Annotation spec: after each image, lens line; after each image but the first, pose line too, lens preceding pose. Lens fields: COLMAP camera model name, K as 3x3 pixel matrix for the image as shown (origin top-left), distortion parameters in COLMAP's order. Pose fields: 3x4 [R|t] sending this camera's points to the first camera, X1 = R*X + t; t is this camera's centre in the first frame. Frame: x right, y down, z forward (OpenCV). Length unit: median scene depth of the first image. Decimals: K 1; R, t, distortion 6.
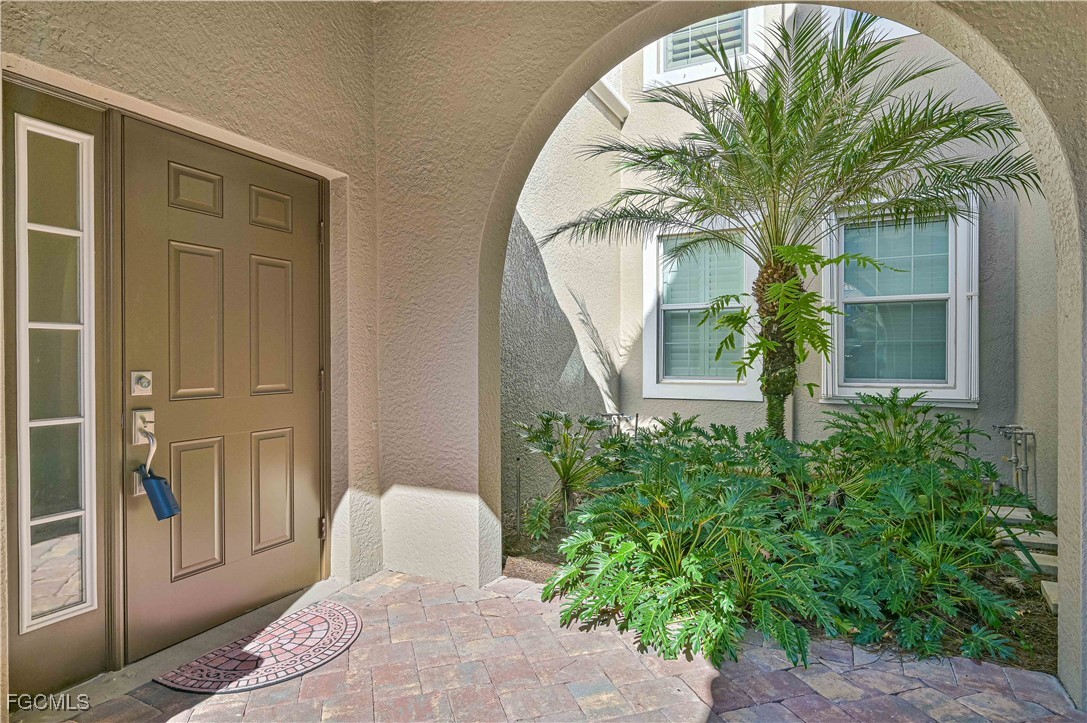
lens RADIAL K [[584.6, 0, 542.1], [0, 584.6, 363.7], [0, 0, 1]] dist [0.000113, 0.000084]
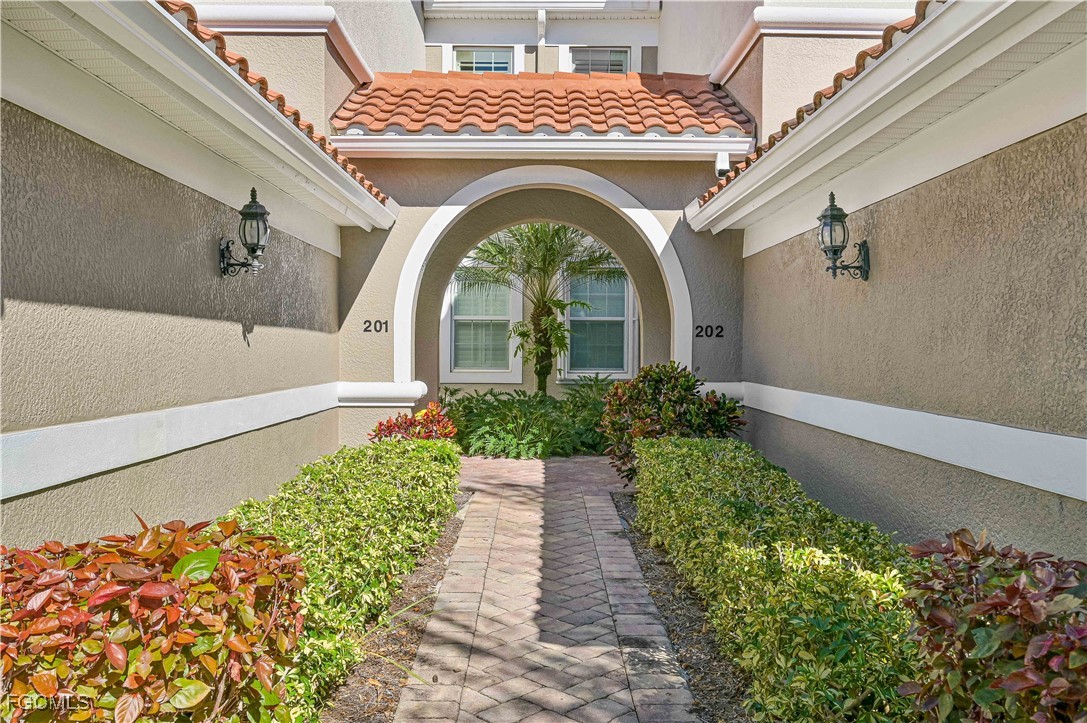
lens RADIAL K [[926.2, 0, 543.9], [0, 926.2, 359.8], [0, 0, 1]] dist [0.005490, 0.001390]
pose [[0.887423, 0.003546, 0.460943, -0.761560], [-0.003917, 0.999992, -0.000152, 0.003930], [-0.460940, -0.001671, 0.887430, -1.291935]]
